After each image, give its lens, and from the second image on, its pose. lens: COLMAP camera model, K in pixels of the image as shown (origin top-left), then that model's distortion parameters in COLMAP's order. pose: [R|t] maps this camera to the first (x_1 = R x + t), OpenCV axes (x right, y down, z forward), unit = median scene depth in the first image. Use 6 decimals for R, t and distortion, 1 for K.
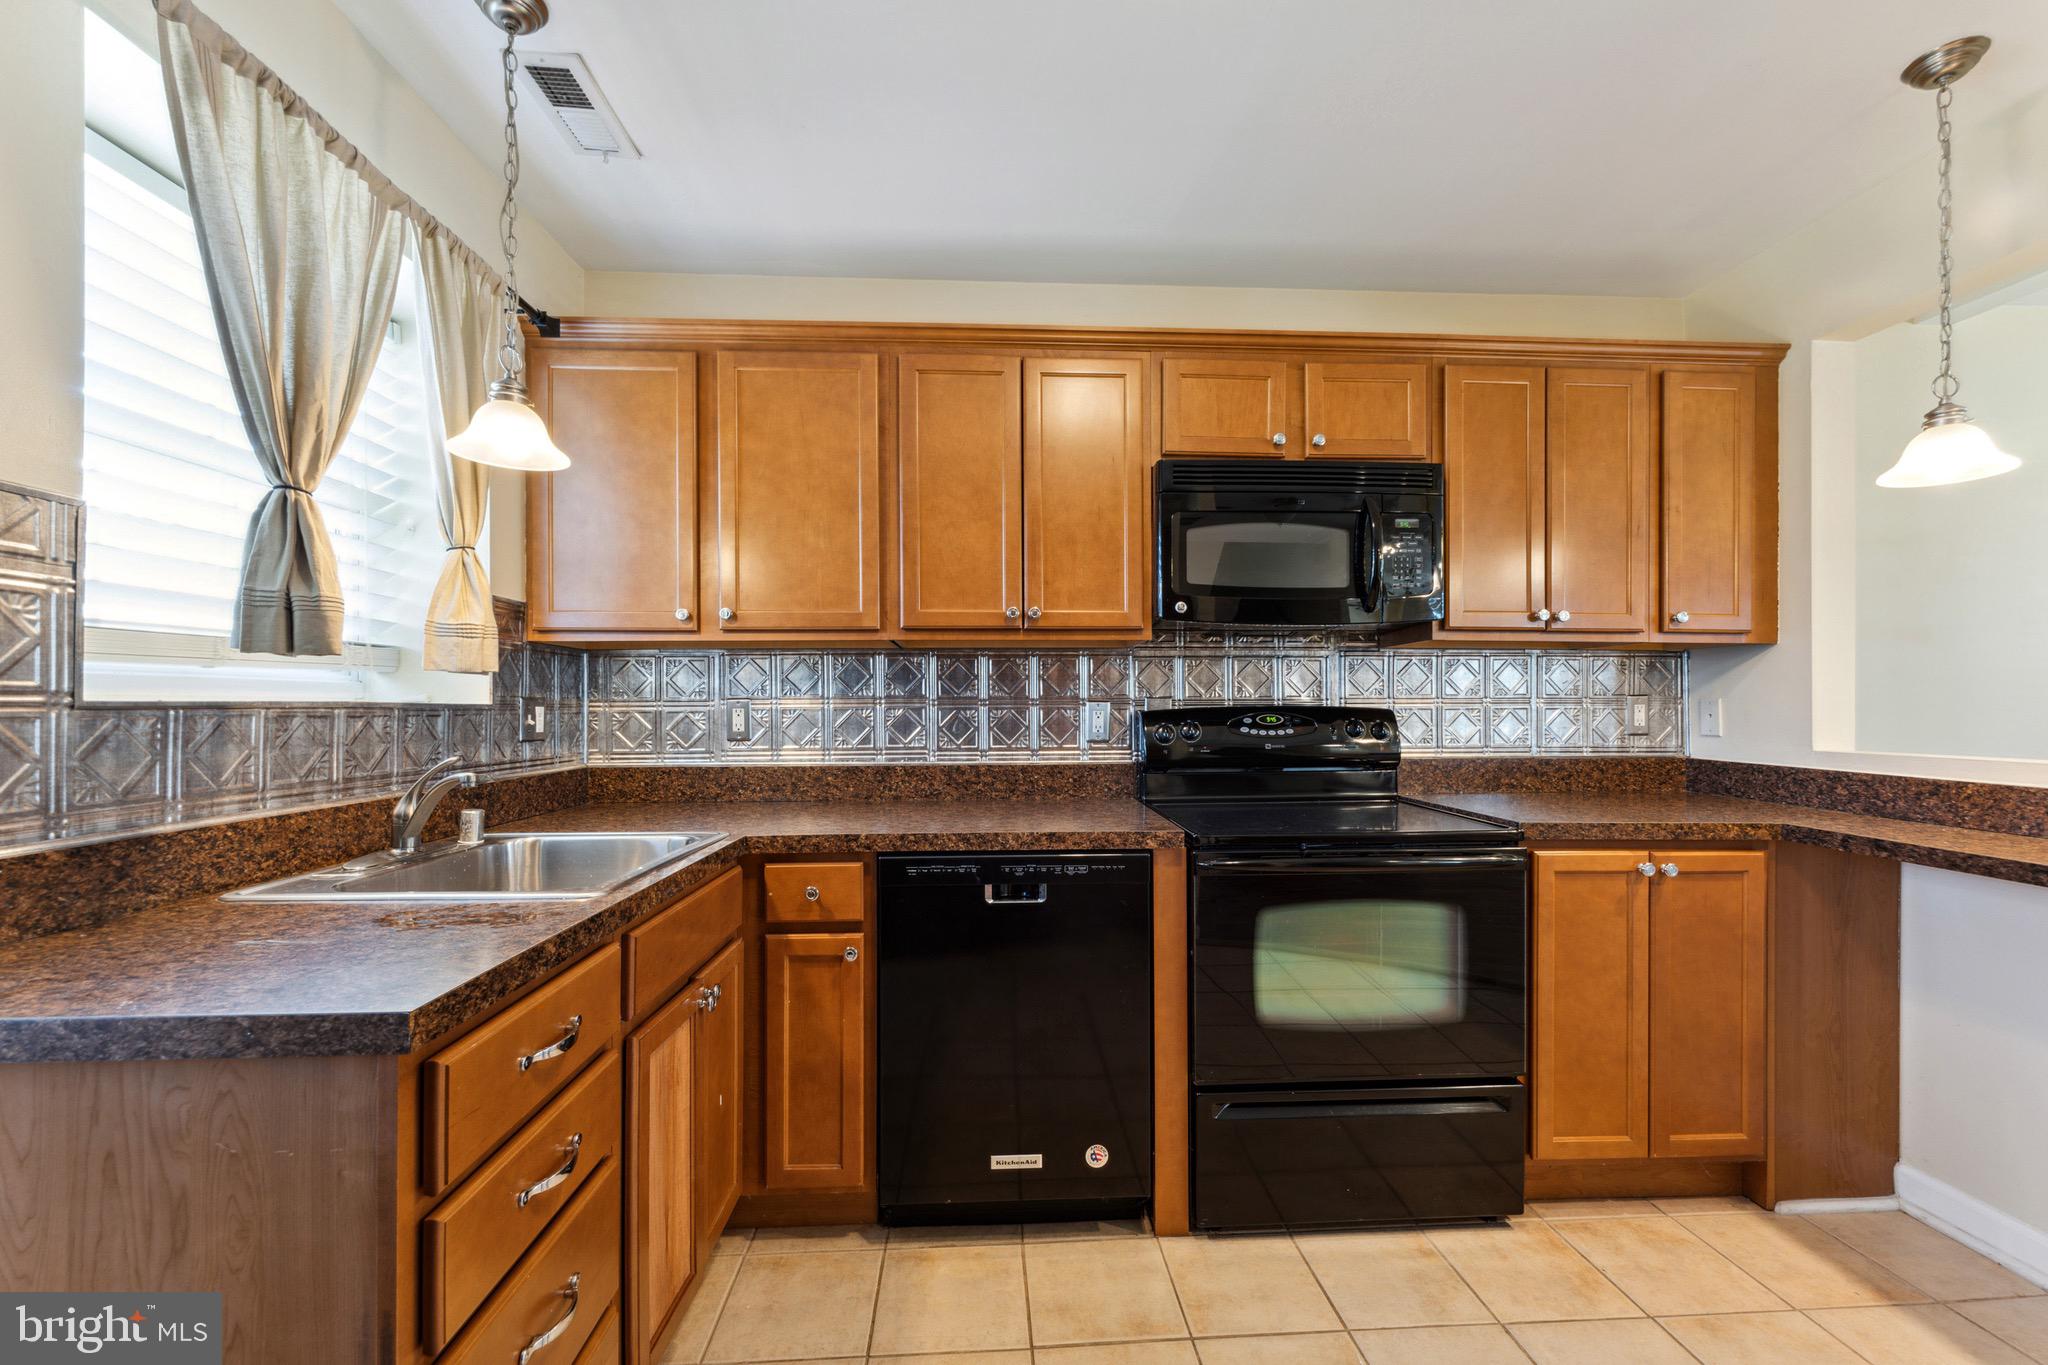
lens RADIAL K [[843.8, 0, 1024.7], [0, 843.8, 701.6], [0, 0, 1]] dist [0.001853, 0.000057]
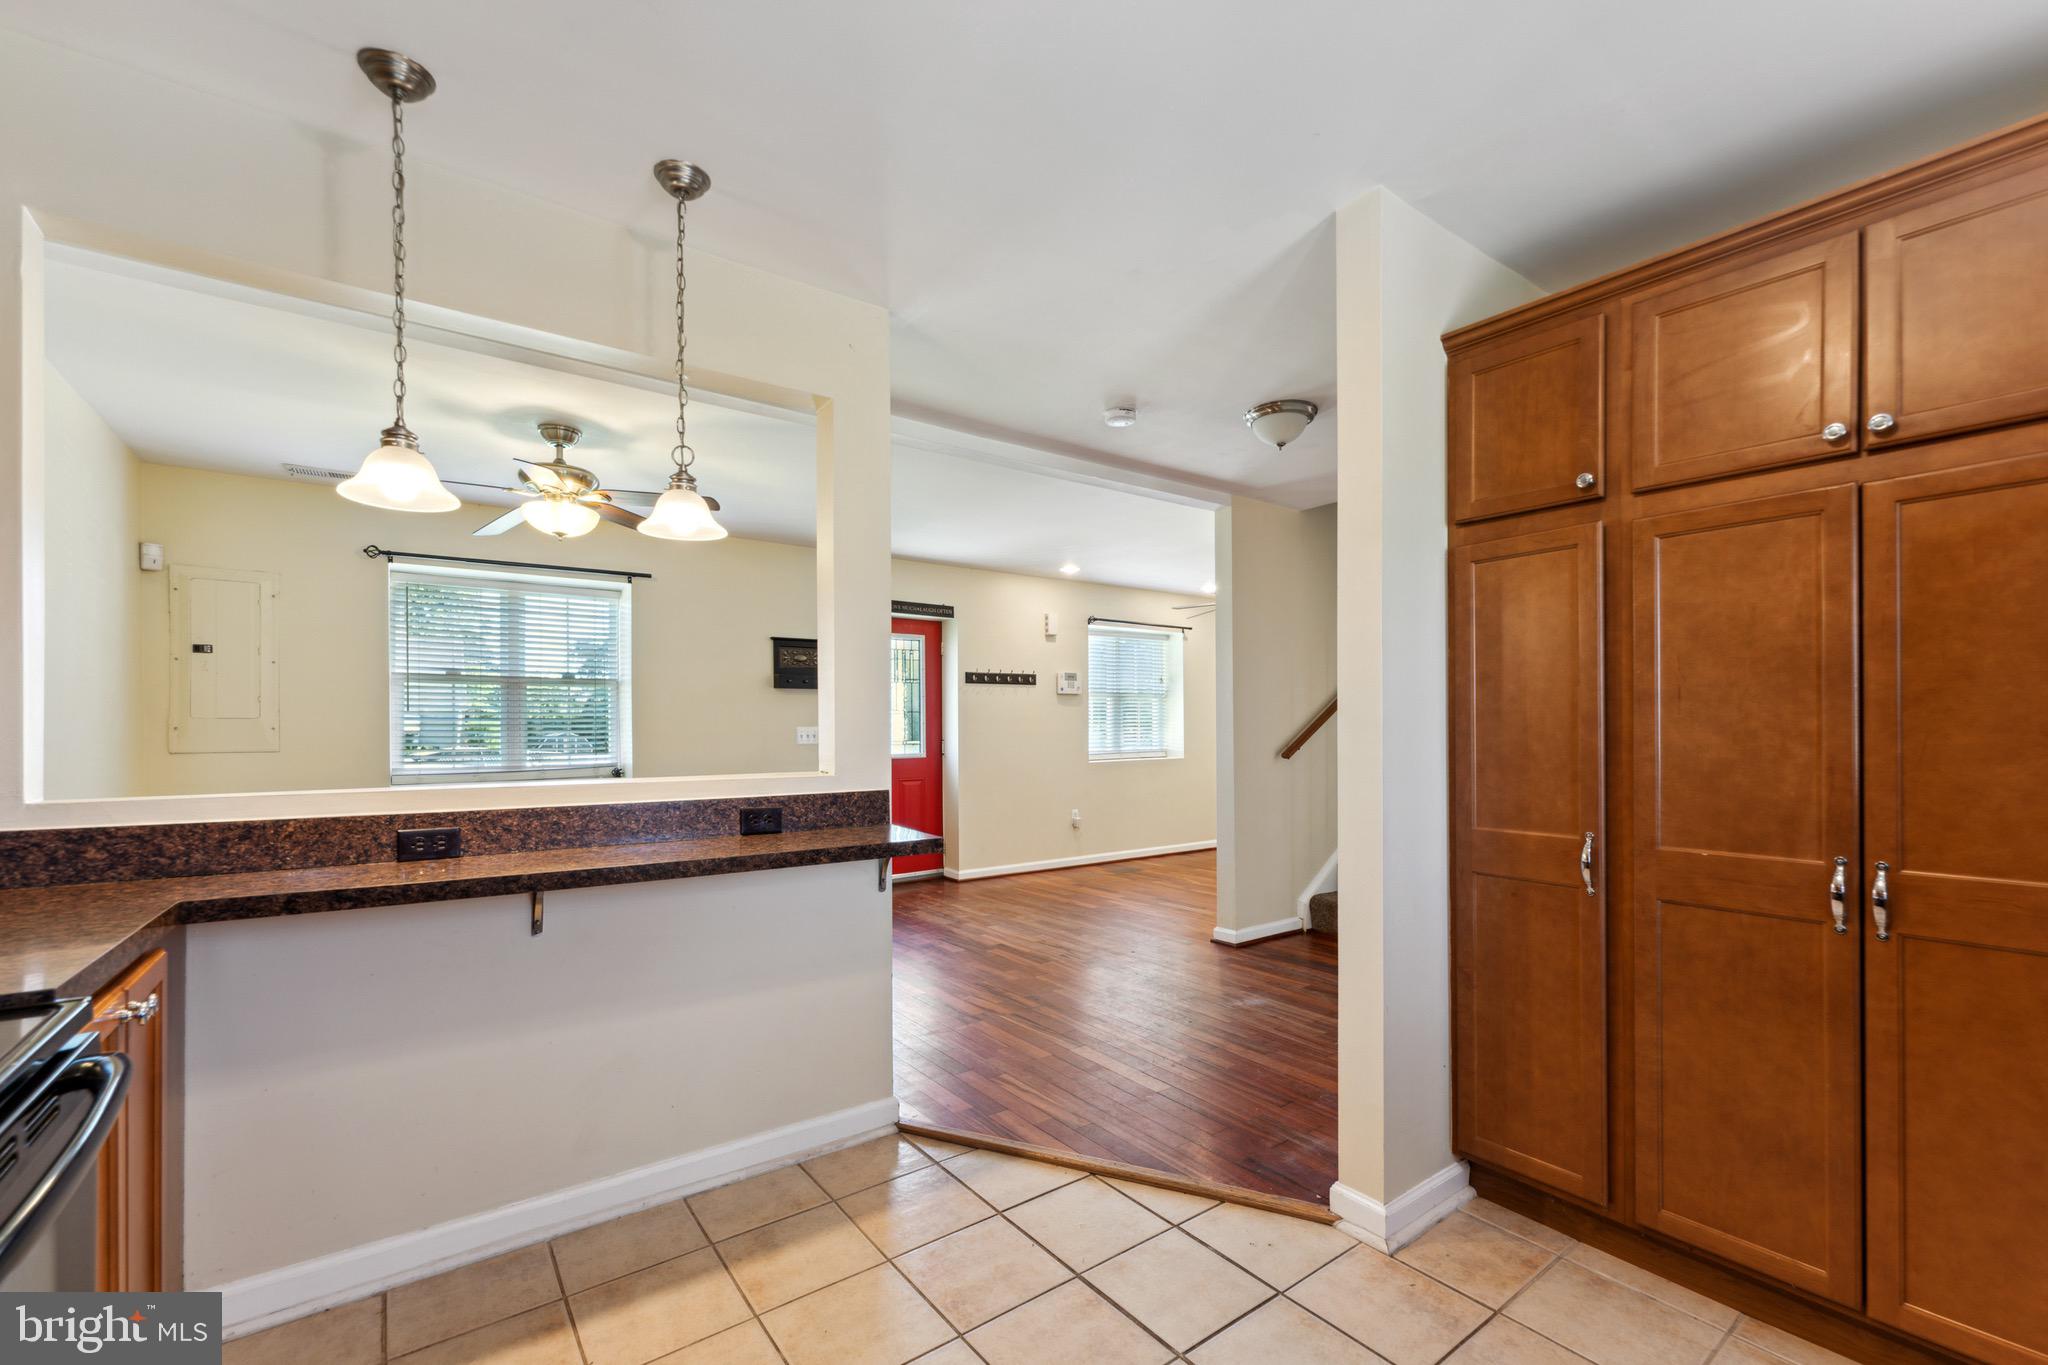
lens RADIAL K [[855.7, 0, 1030.0], [0, 855.7, 728.4], [0, 0, 1]] dist [0.000674, -0.000373]
pose [[-0.551716, 0.005481, 0.834014, -0.110326], [0.001095, 0.999982, -0.005848, 0.001546], [-0.834031, -0.002313, -0.551713, 0.793516]]
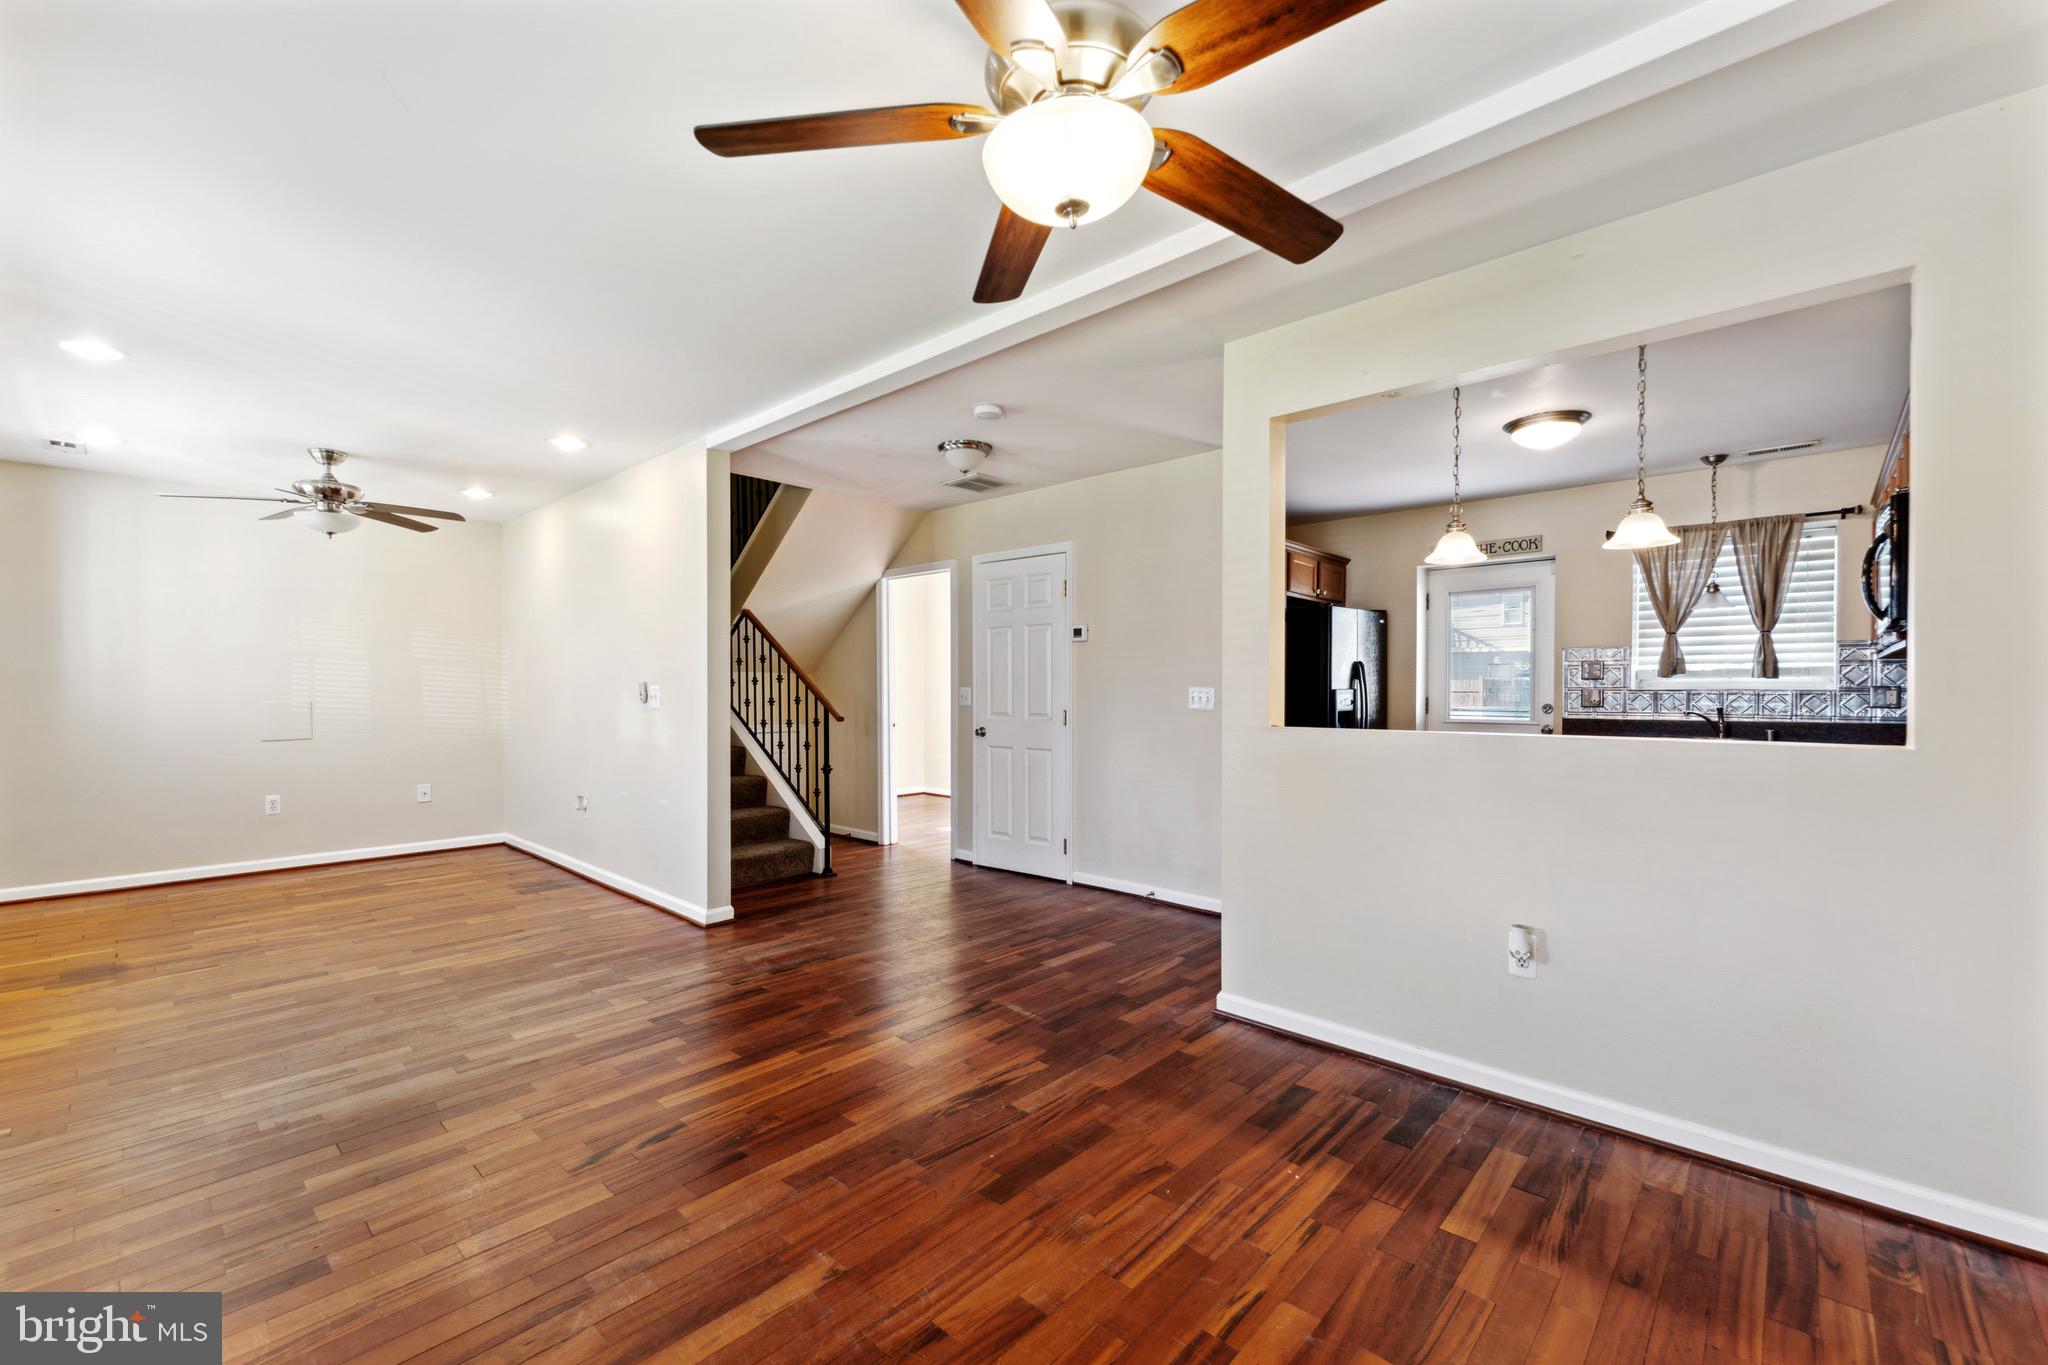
lens RADIAL K [[843.8, 0, 1024.7], [0, 843.8, 701.6], [0, 0, 1]] dist [0.001853, 0.000057]
pose [[-0.720536, 0.013906, -0.693279, 2.509428], [0.006099, 0.999887, 0.013717, -0.009217], [0.693391, 0.005655, -0.720539, 1.127492]]
